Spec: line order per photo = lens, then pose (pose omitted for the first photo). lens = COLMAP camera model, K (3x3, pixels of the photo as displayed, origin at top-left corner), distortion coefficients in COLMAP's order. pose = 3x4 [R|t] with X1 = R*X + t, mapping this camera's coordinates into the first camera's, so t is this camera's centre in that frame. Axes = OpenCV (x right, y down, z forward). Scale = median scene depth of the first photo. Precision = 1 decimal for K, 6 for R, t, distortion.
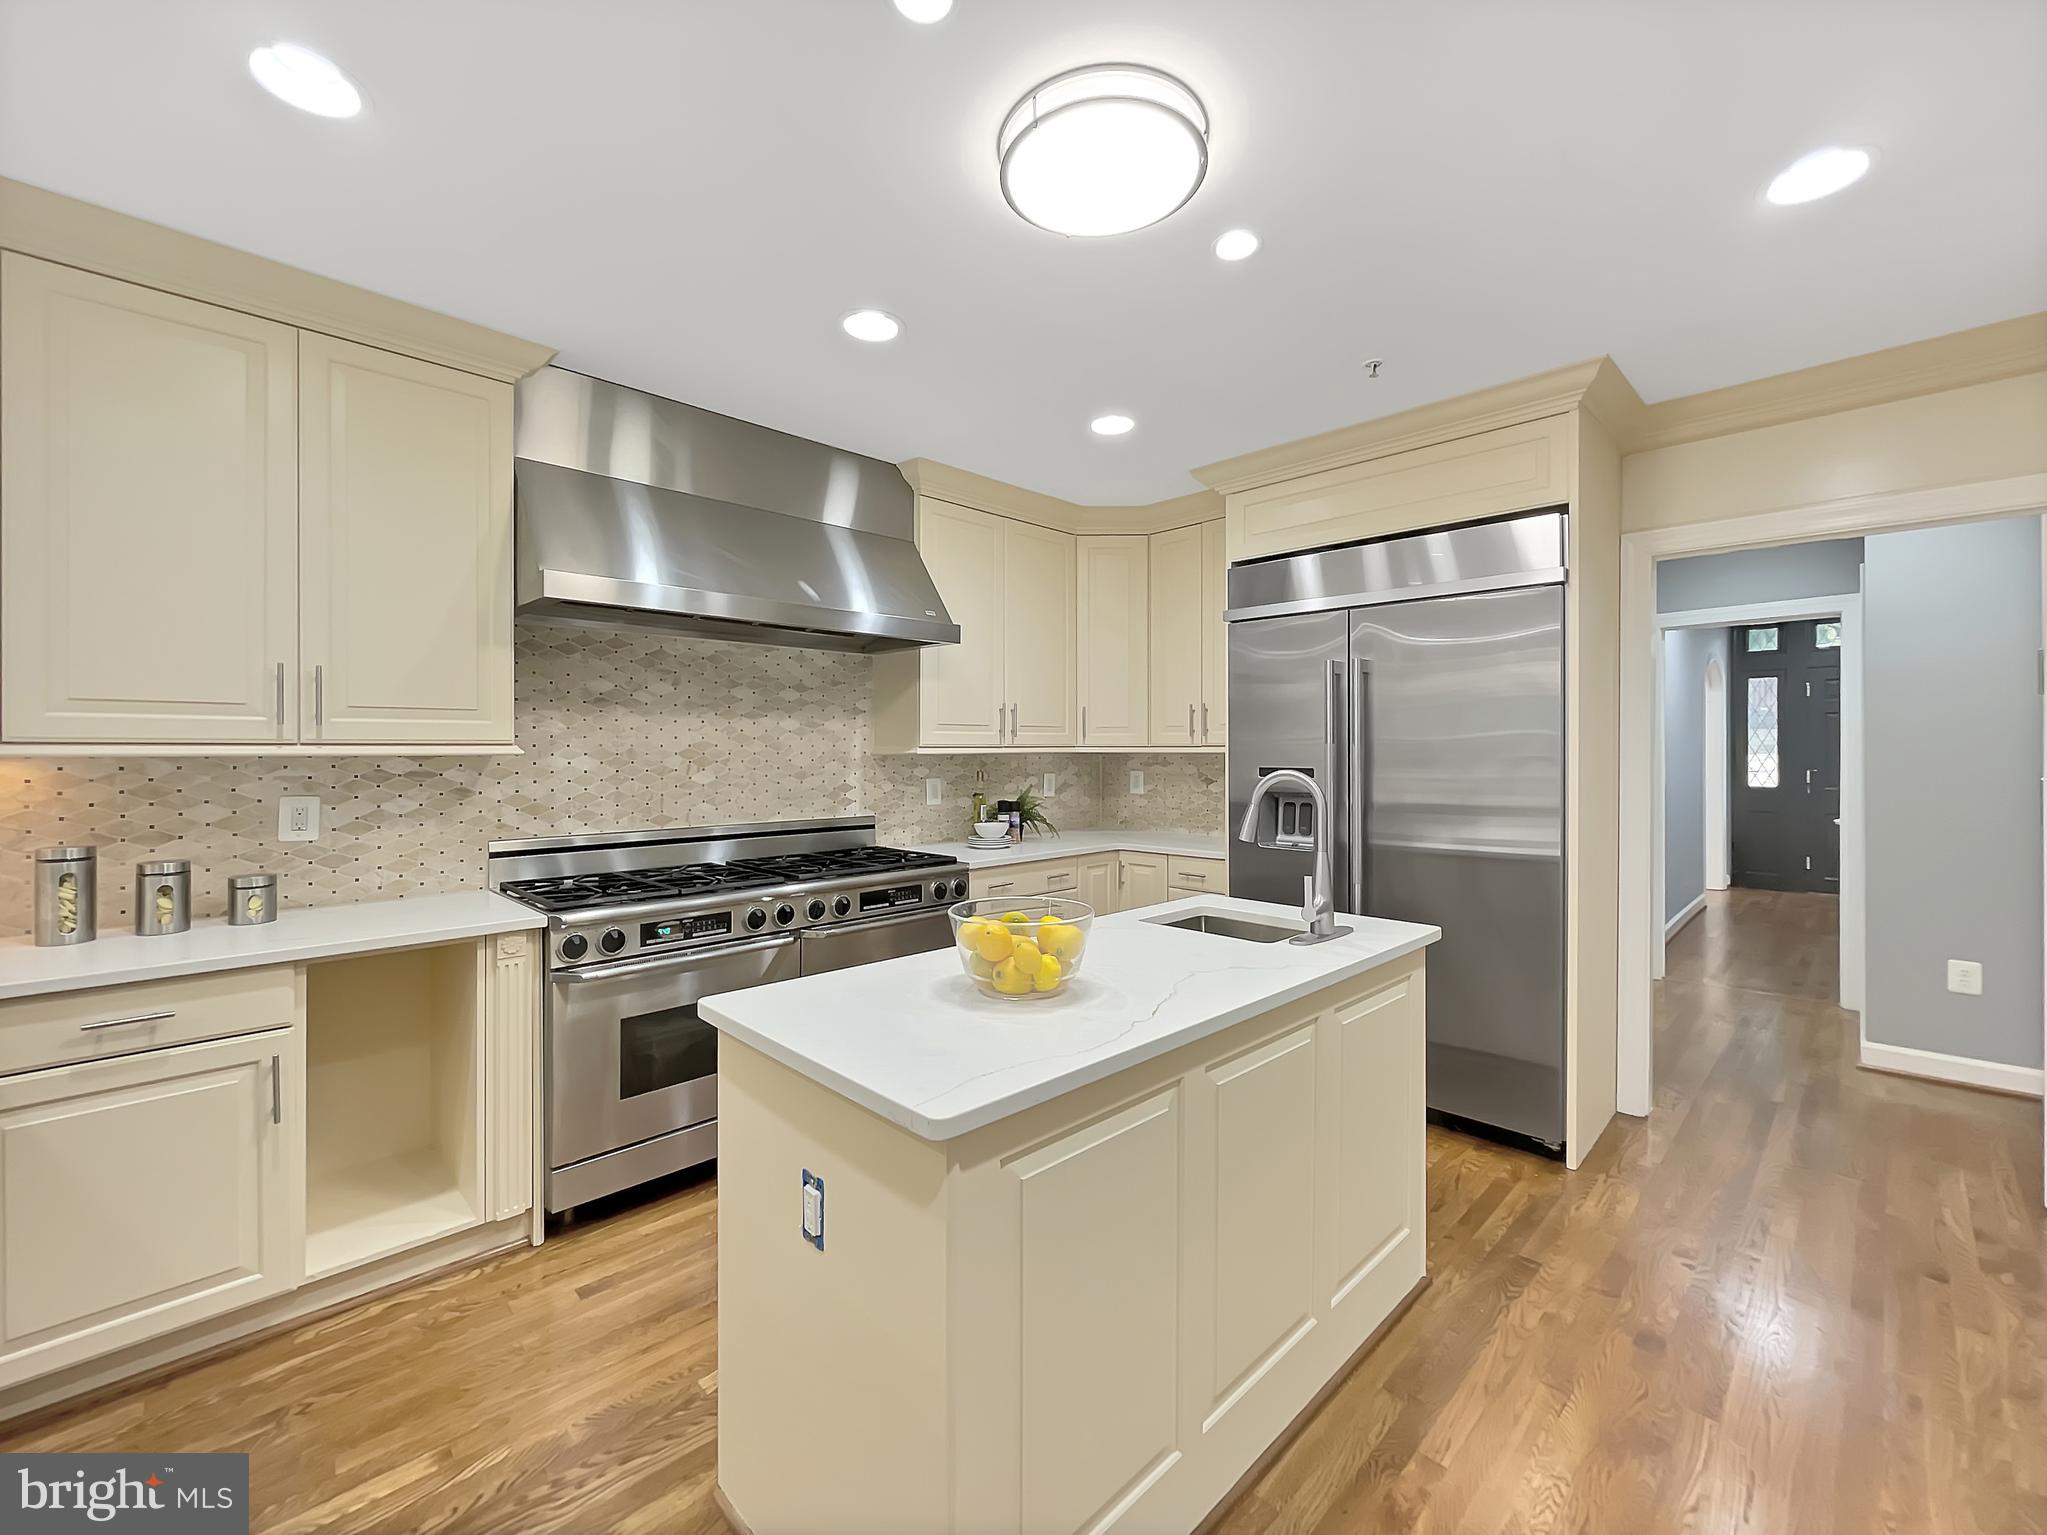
lens RADIAL K [[853.4, 0, 1014.6], [0, 853.4, 758.6], [0, 0, 1]] dist [0.001458, -0.000031]
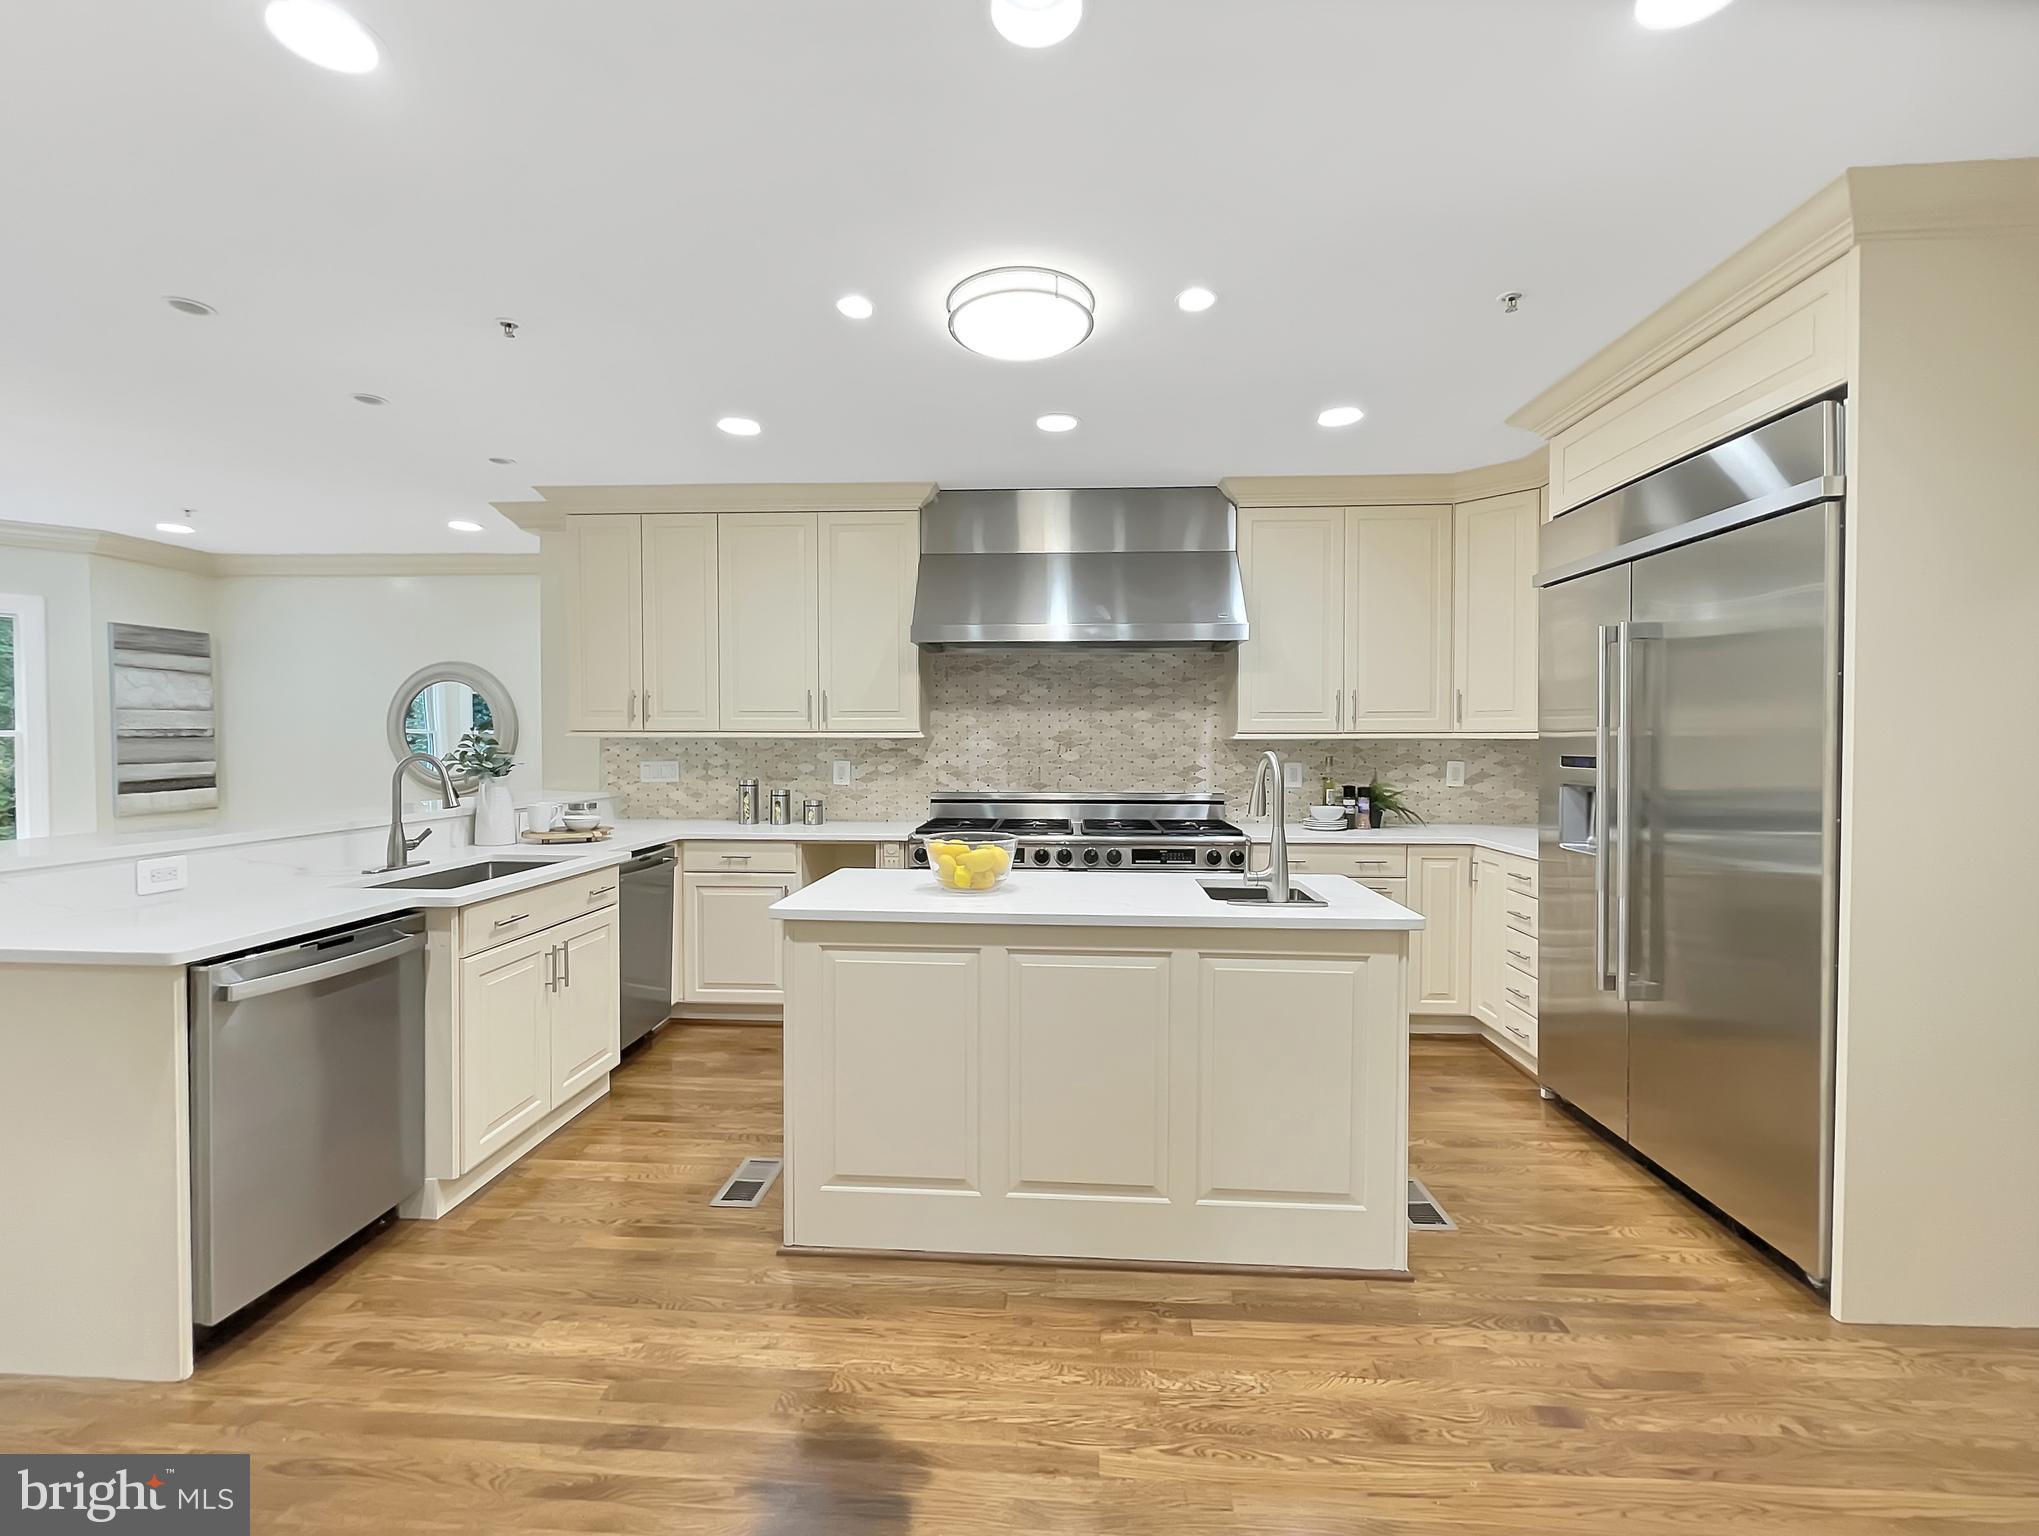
lens RADIAL K [[885.2, 0, 1019.5], [0, 885.2, 768.0], [0, 0, 1]] dist [0.000418, 0.000191]
pose [[0.671615, 0.024672, -0.740489, 0.635164], [-0.009441, 0.999649, 0.024744, 0.007245], [0.740840, -0.009627, 0.671613, 0.001569]]
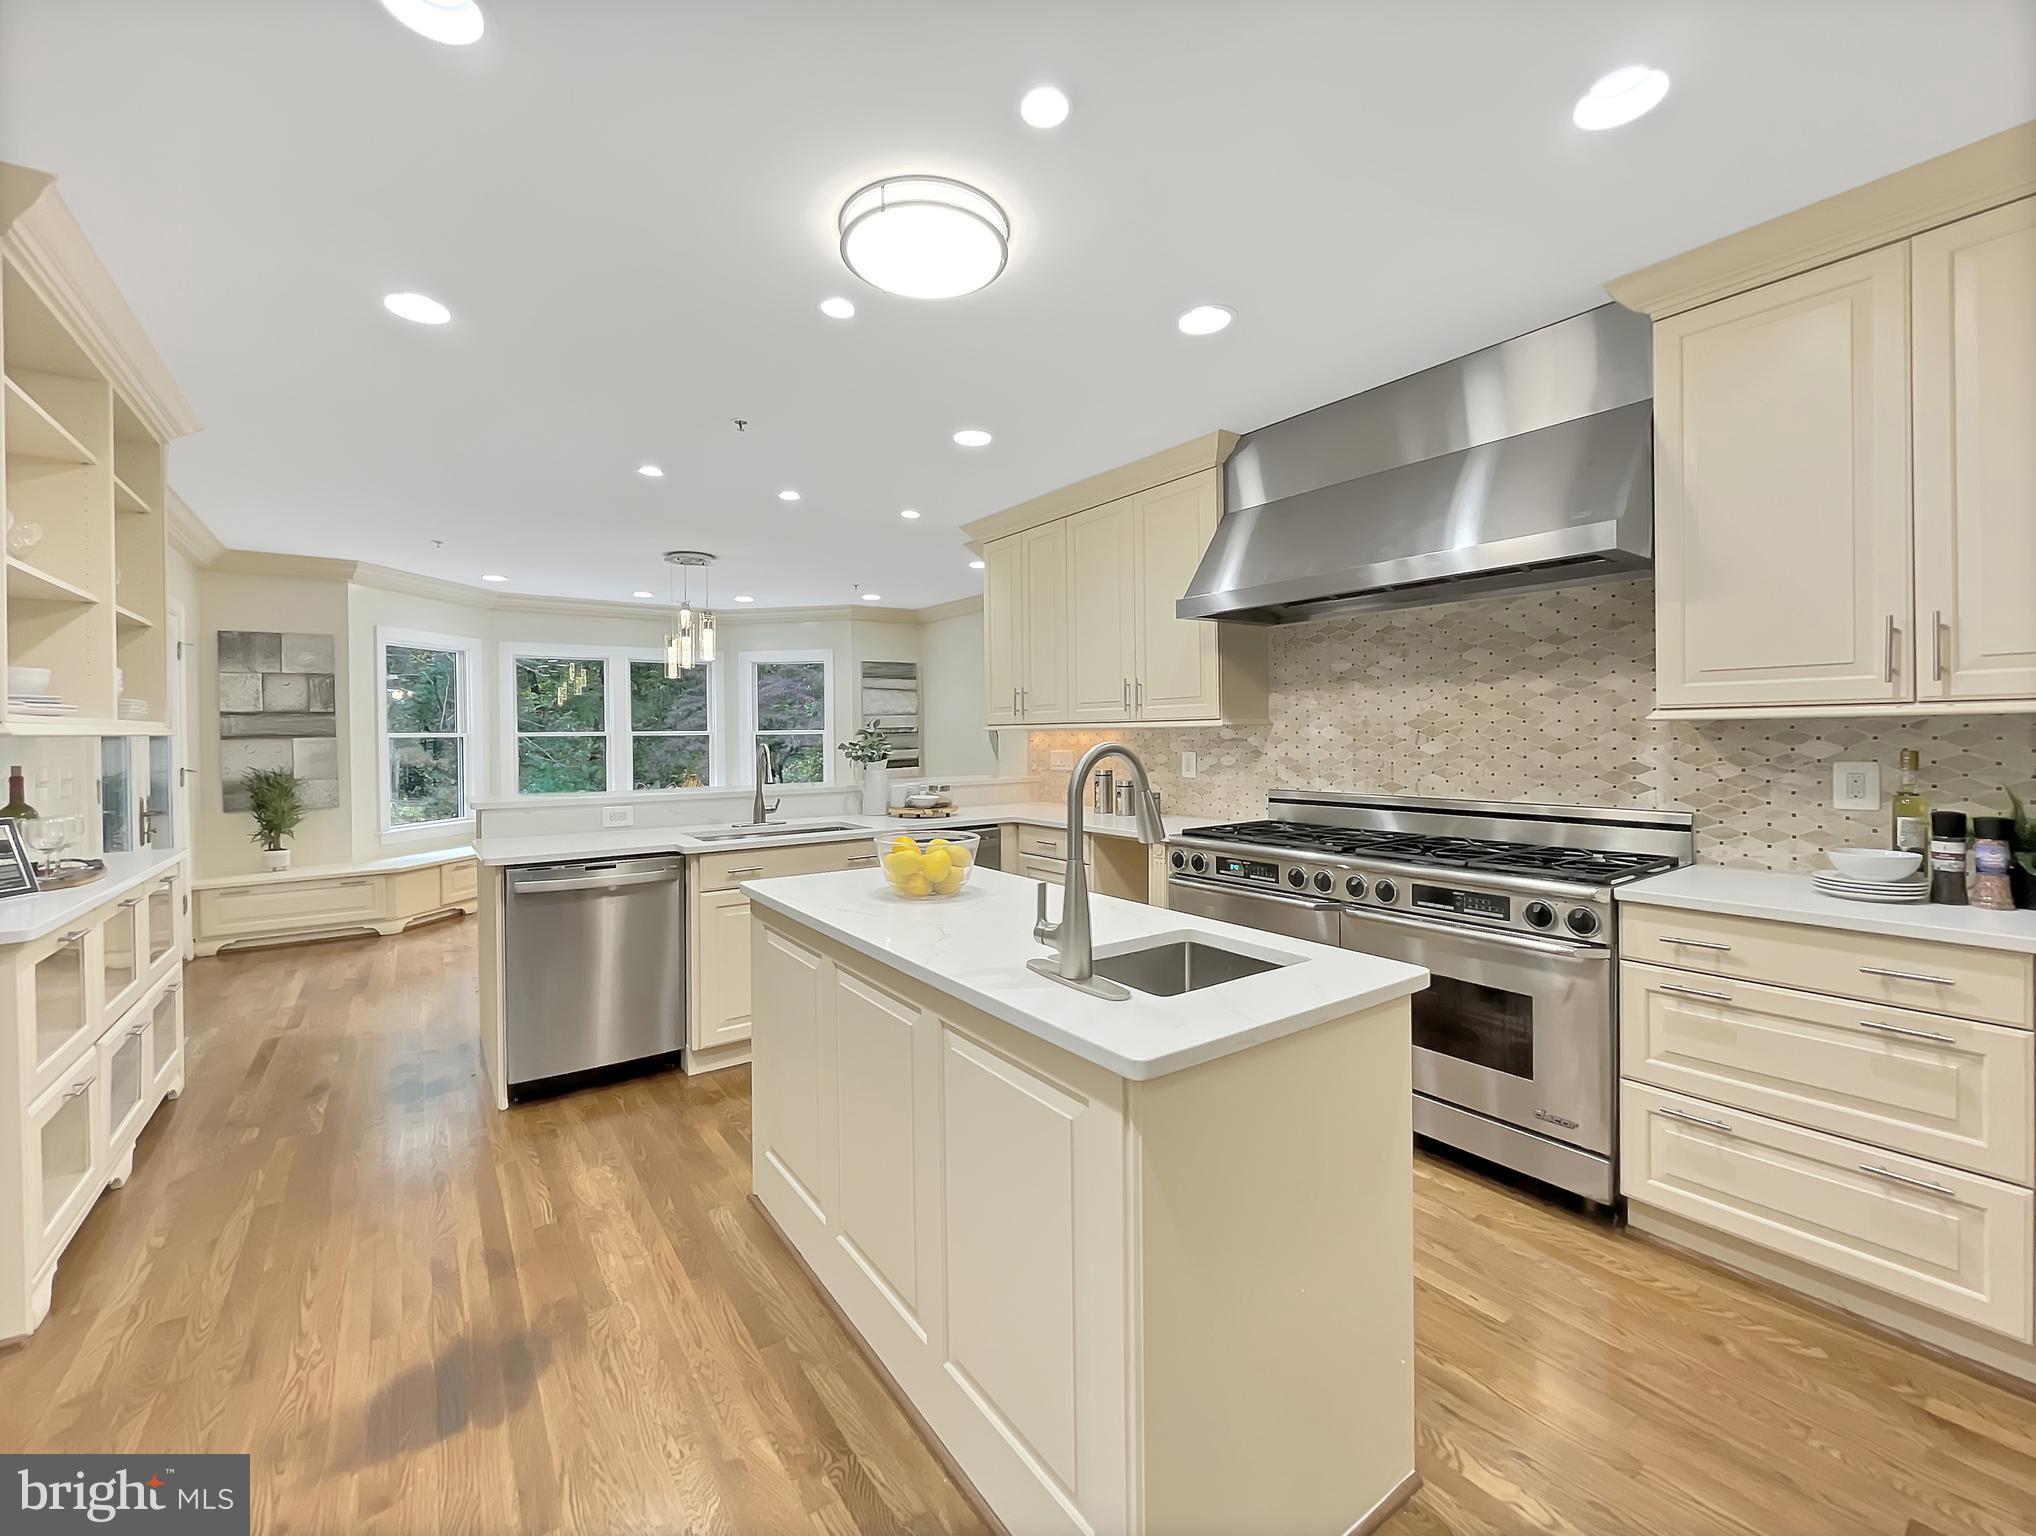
lens RADIAL K [[847.2, 0, 1008.2], [0, 847.2, 750.5], [0, 0, 1]] dist [-0.002888, -0.000261]
pose [[-0.157366, 0.021394, -0.987309, 0.686336], [0.001210, 0.999769, 0.021471, 0.004053], [0.987540, 0.002184, -0.157355, 0.692568]]
